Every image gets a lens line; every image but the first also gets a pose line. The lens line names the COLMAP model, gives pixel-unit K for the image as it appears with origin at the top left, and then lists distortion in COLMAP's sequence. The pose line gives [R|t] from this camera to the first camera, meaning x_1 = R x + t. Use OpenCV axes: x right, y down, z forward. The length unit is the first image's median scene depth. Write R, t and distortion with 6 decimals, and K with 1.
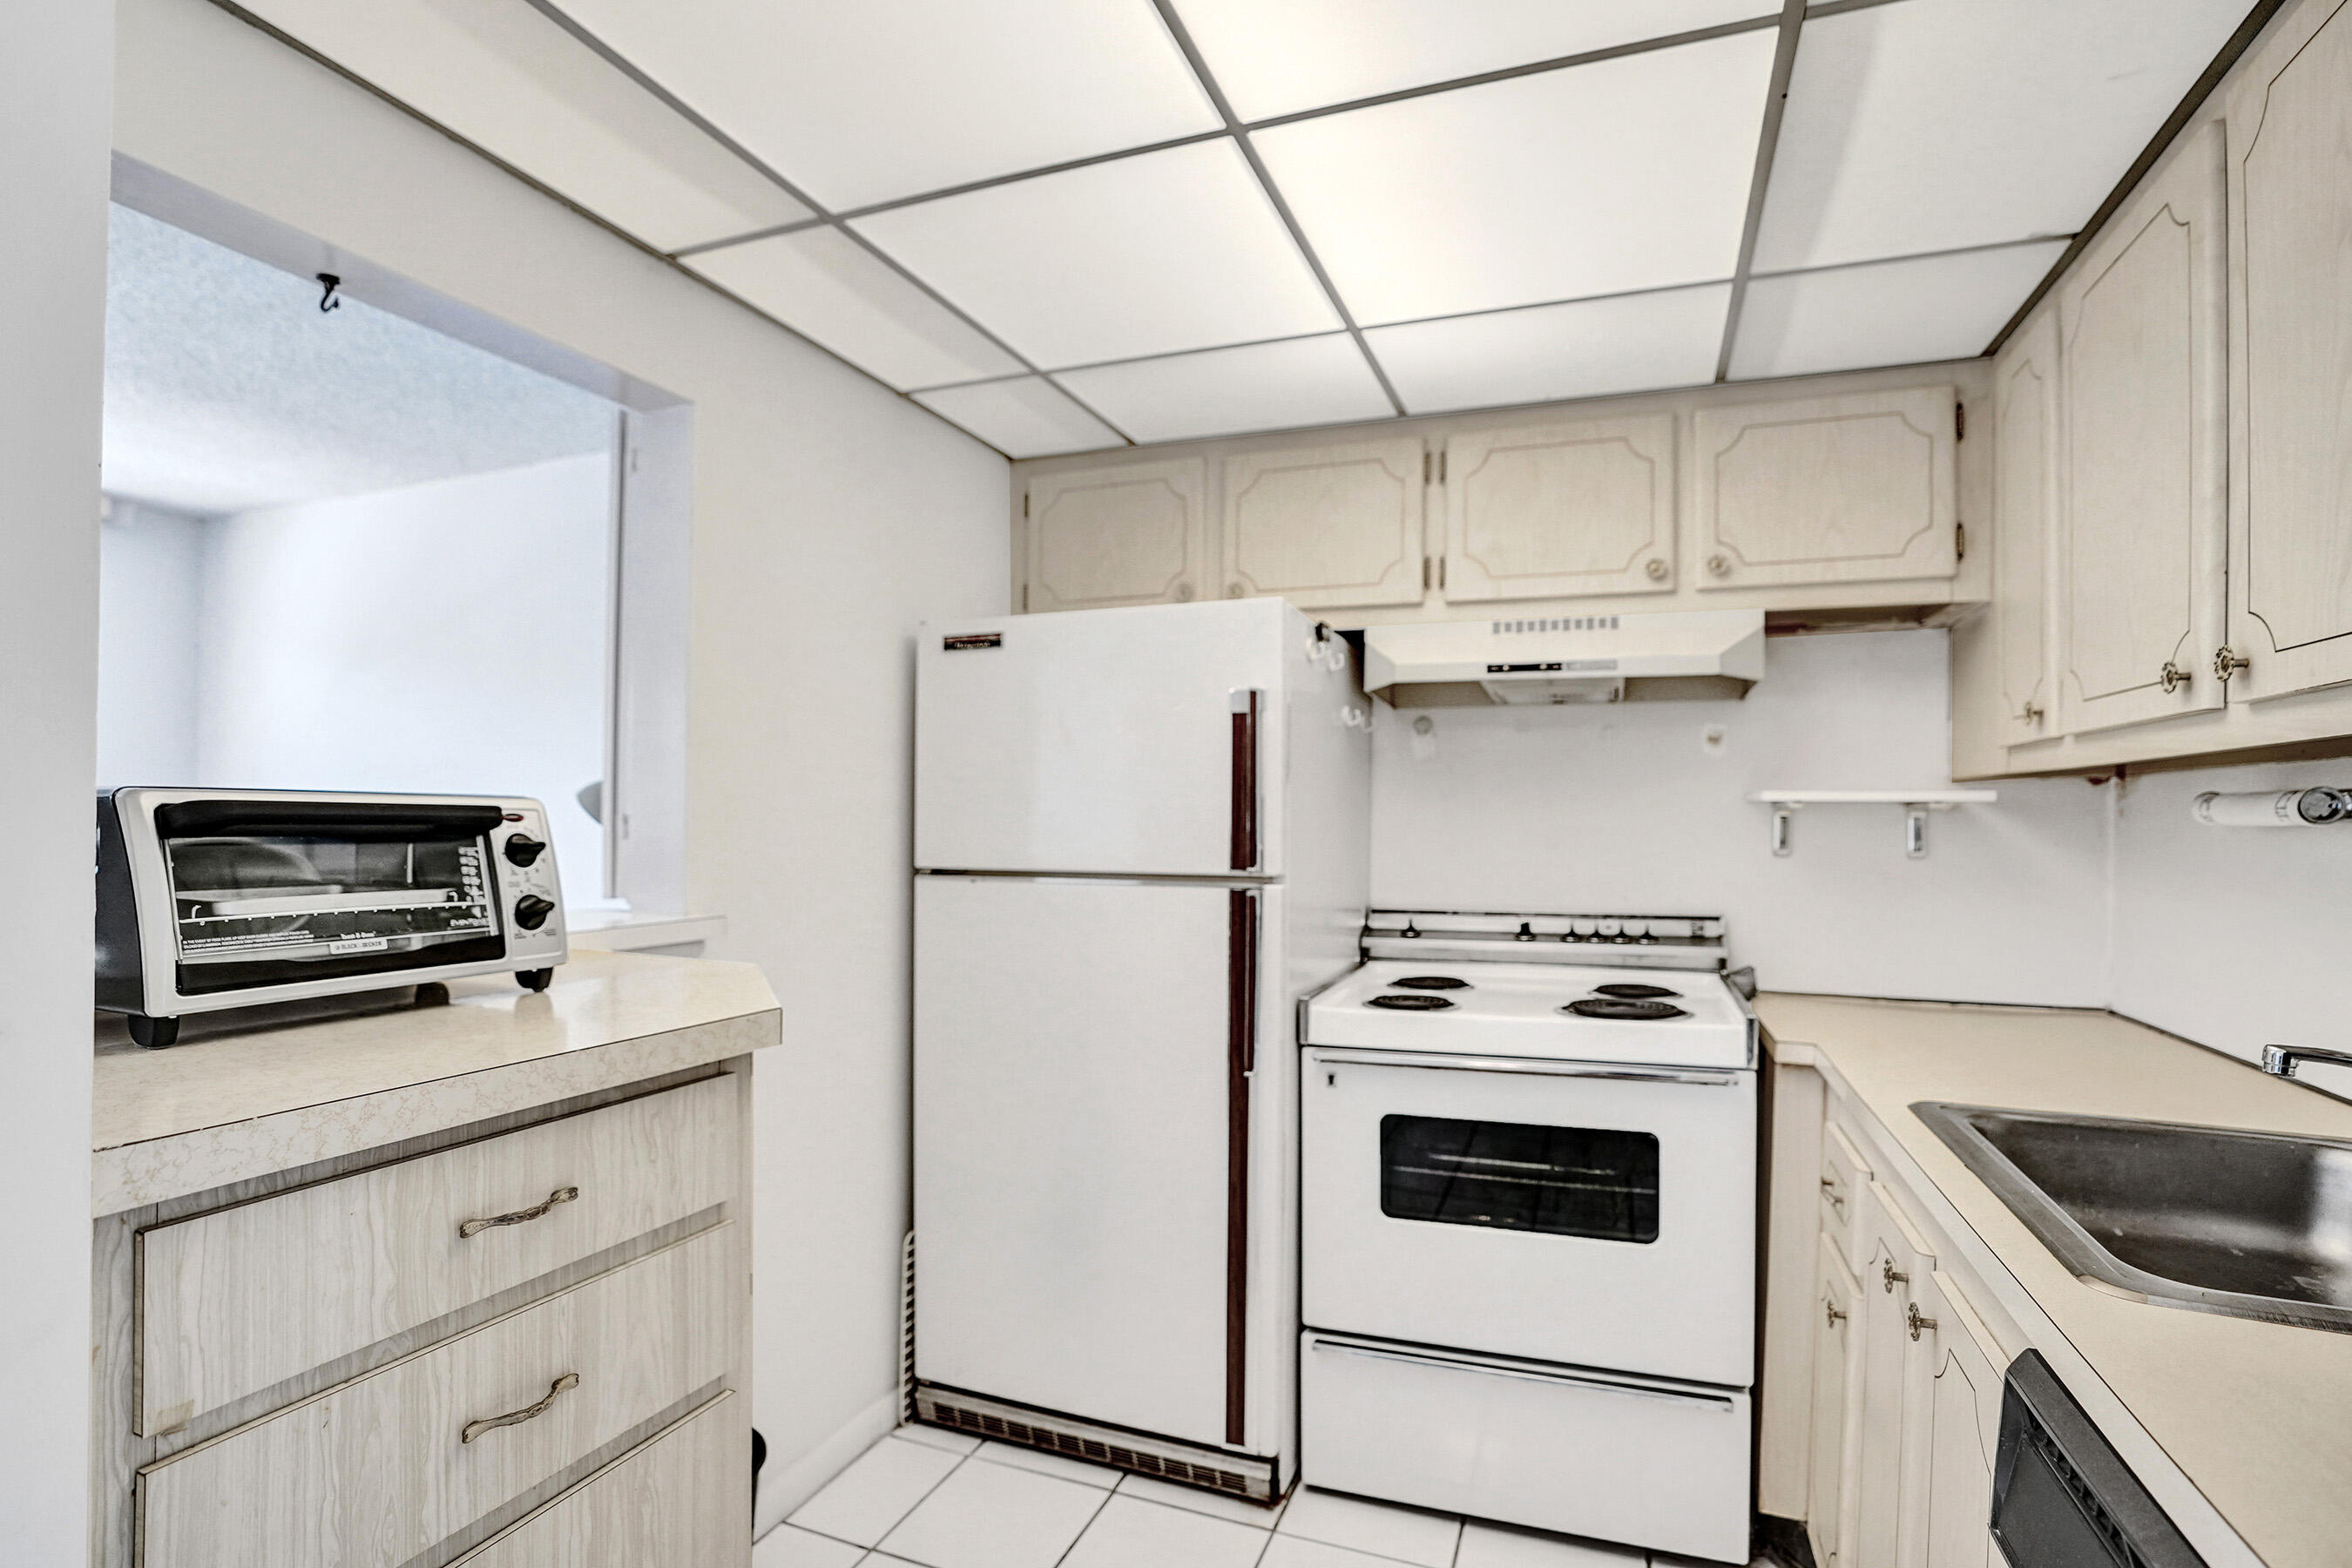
lens RADIAL K [[1108.5, 0, 1204.4], [0, 1108.5, 775.3], [0, 0, 1]] dist [-0.075518, 0.034081]
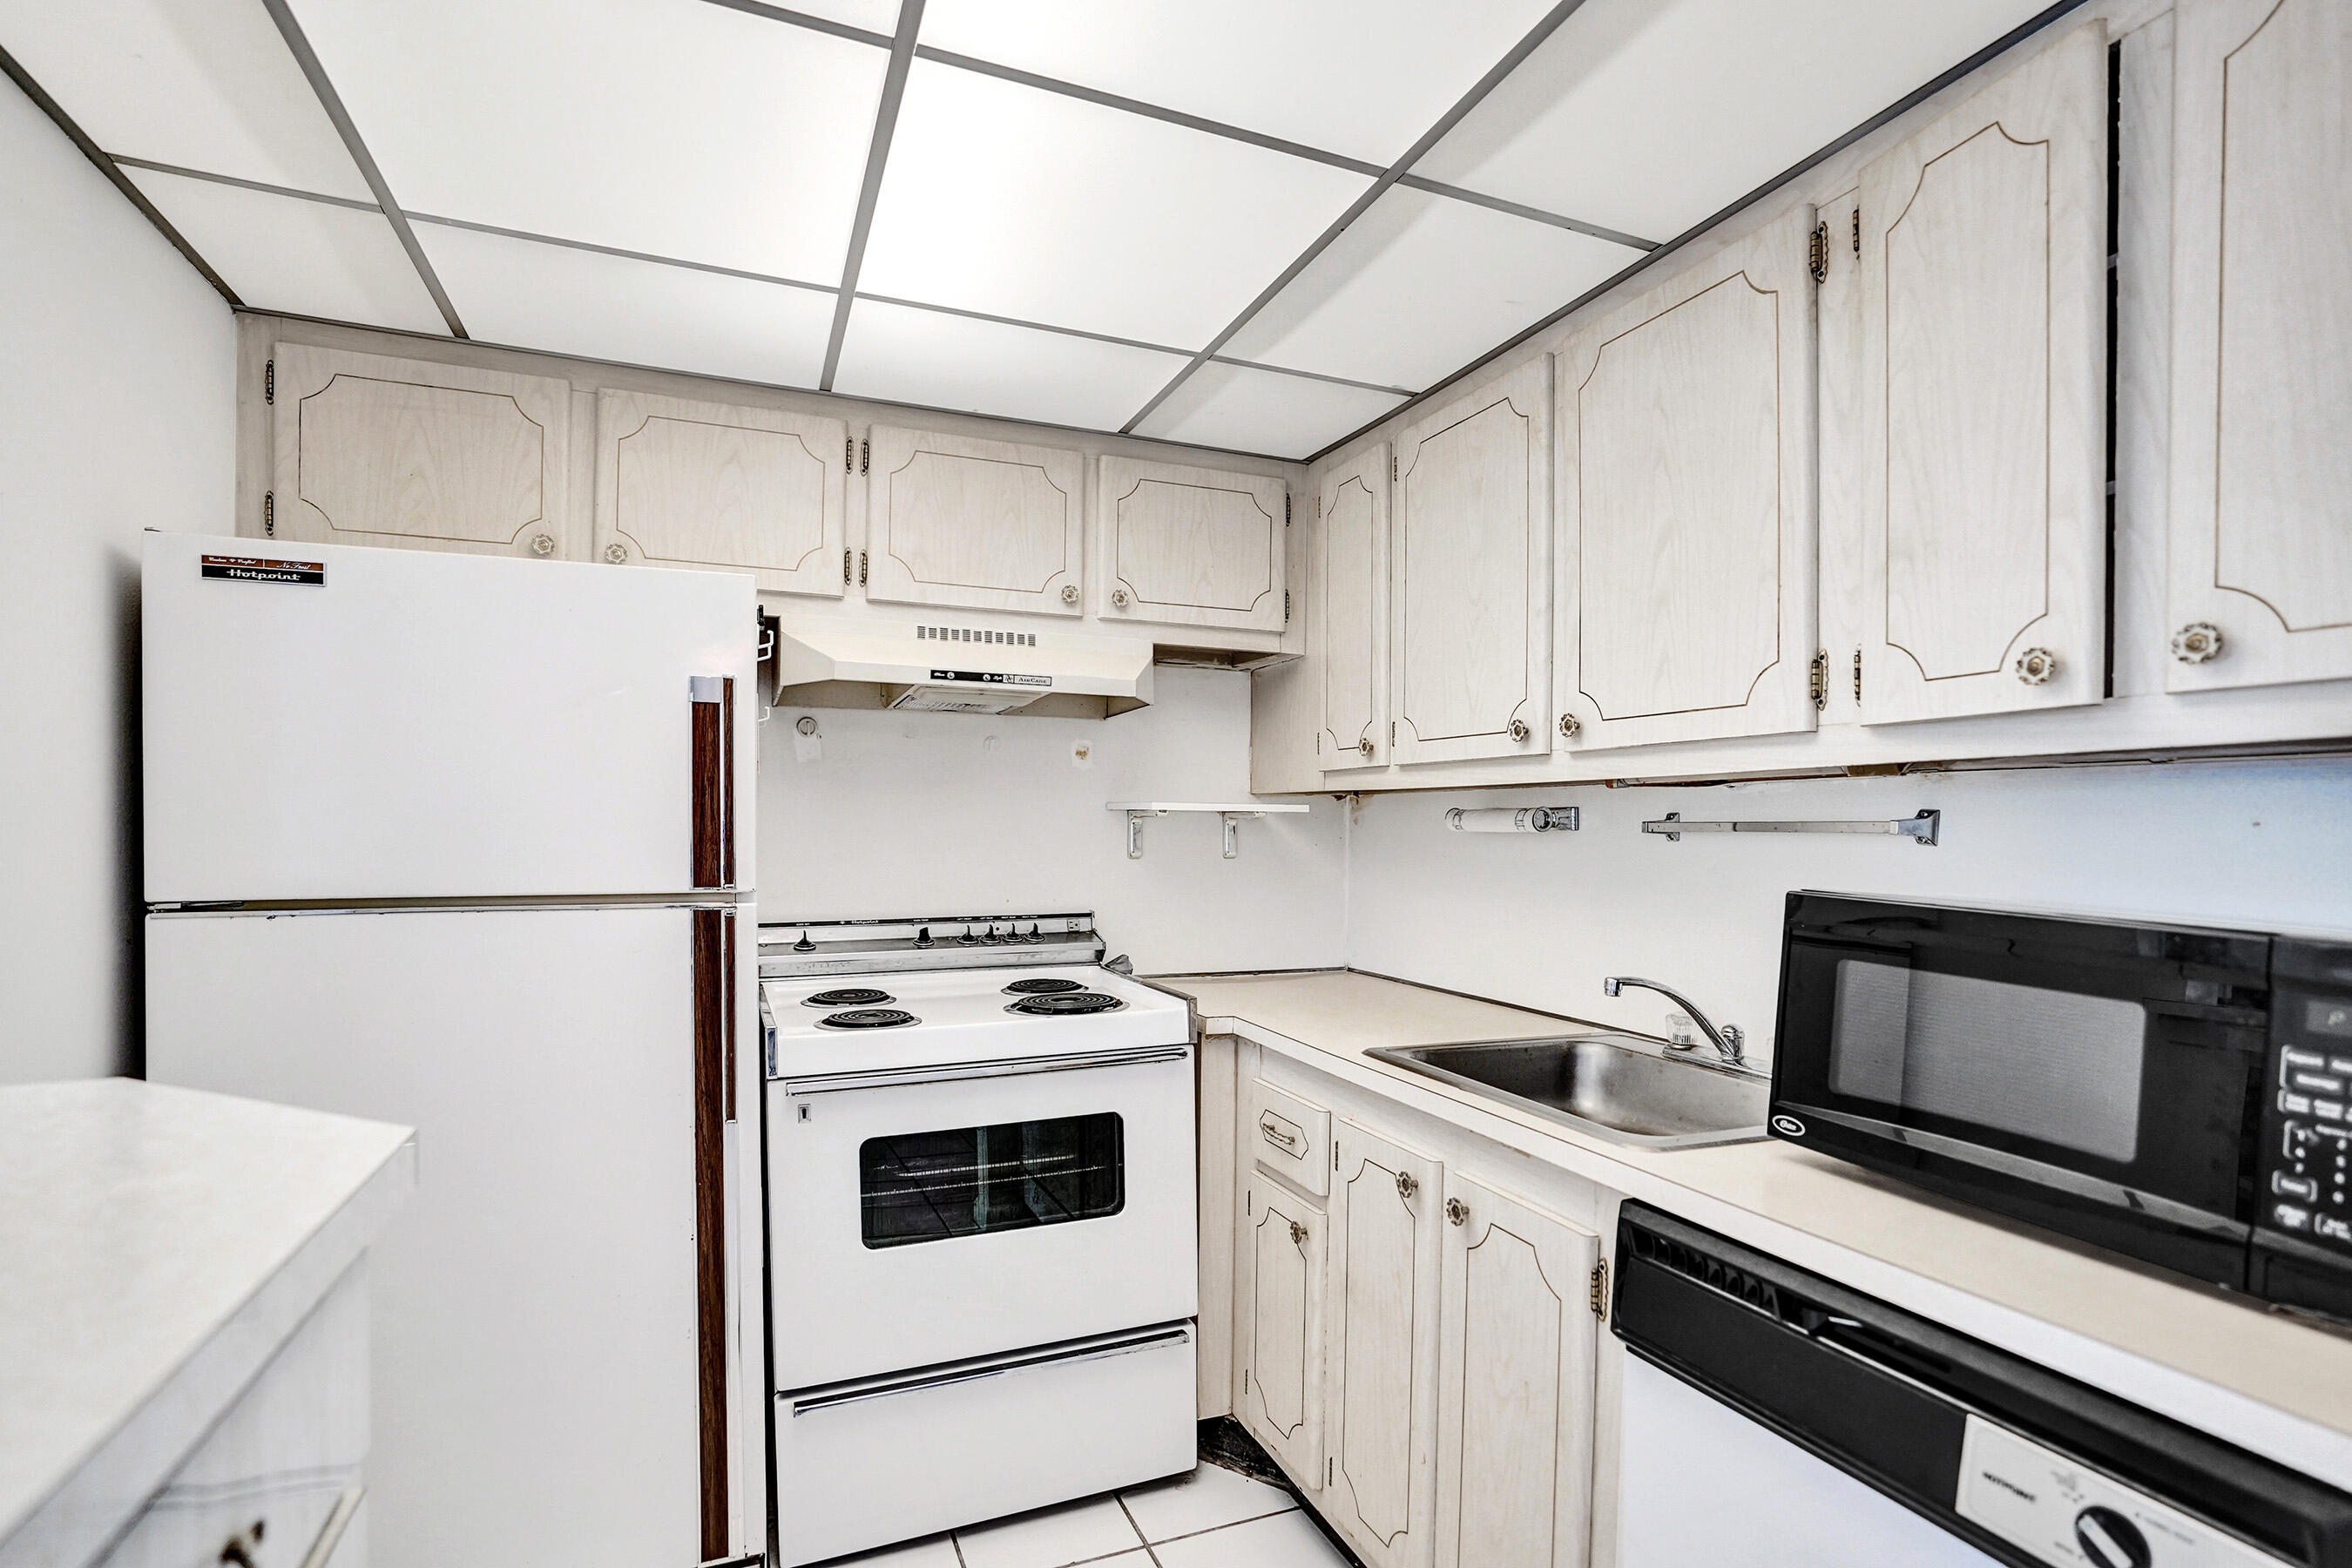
lens RADIAL K [[1110.8, 0, 1164.0], [0, 1110.8, 797.6], [0, 0, 1]] dist [-0.048370, 0.025075]
pose [[0.742627, 0.014322, 0.669552, -0.279988], [-0.028344, 0.999548, 0.010057, -0.002198], [-0.669105, -0.026446, 0.742697, 0.132084]]
